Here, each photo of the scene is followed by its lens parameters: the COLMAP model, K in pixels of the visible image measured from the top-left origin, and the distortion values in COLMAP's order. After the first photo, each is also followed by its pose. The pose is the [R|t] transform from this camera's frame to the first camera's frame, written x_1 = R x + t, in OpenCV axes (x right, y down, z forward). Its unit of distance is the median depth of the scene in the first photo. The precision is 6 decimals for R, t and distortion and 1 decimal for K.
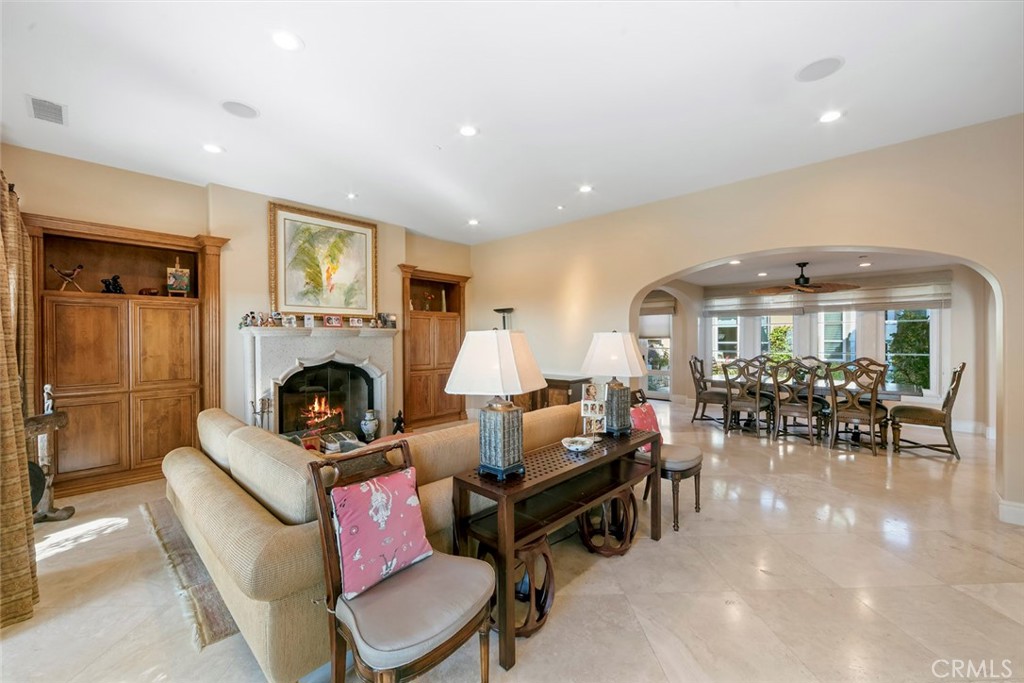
lens RADIAL K [[416.3, 0, 511.7], [0, 416.3, 349.2], [0, 0, 1]] dist [-0.000273, -0.000134]
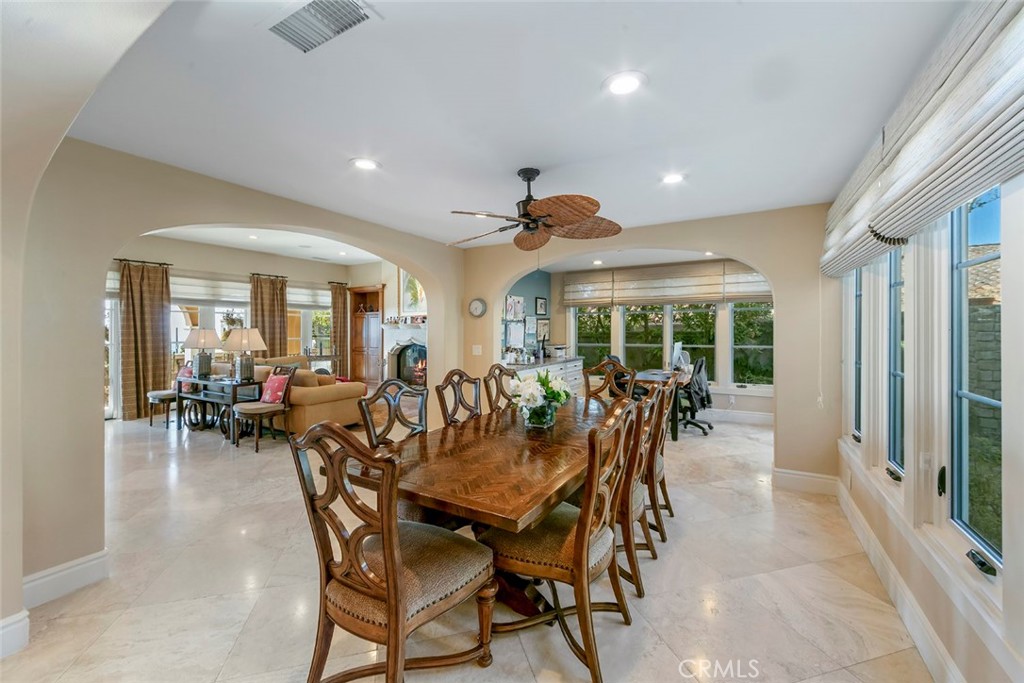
lens RADIAL K [[416.3, 0, 511.7], [0, 416.3, 349.2], [0, 0, 1]] dist [-0.000273, -0.000134]
pose [[0.230603, 0.046303, -0.971946, 1.328352], [-0.015197, 0.998917, 0.043983, -0.030554], [0.972929, 0.004628, 0.231057, 1.002372]]
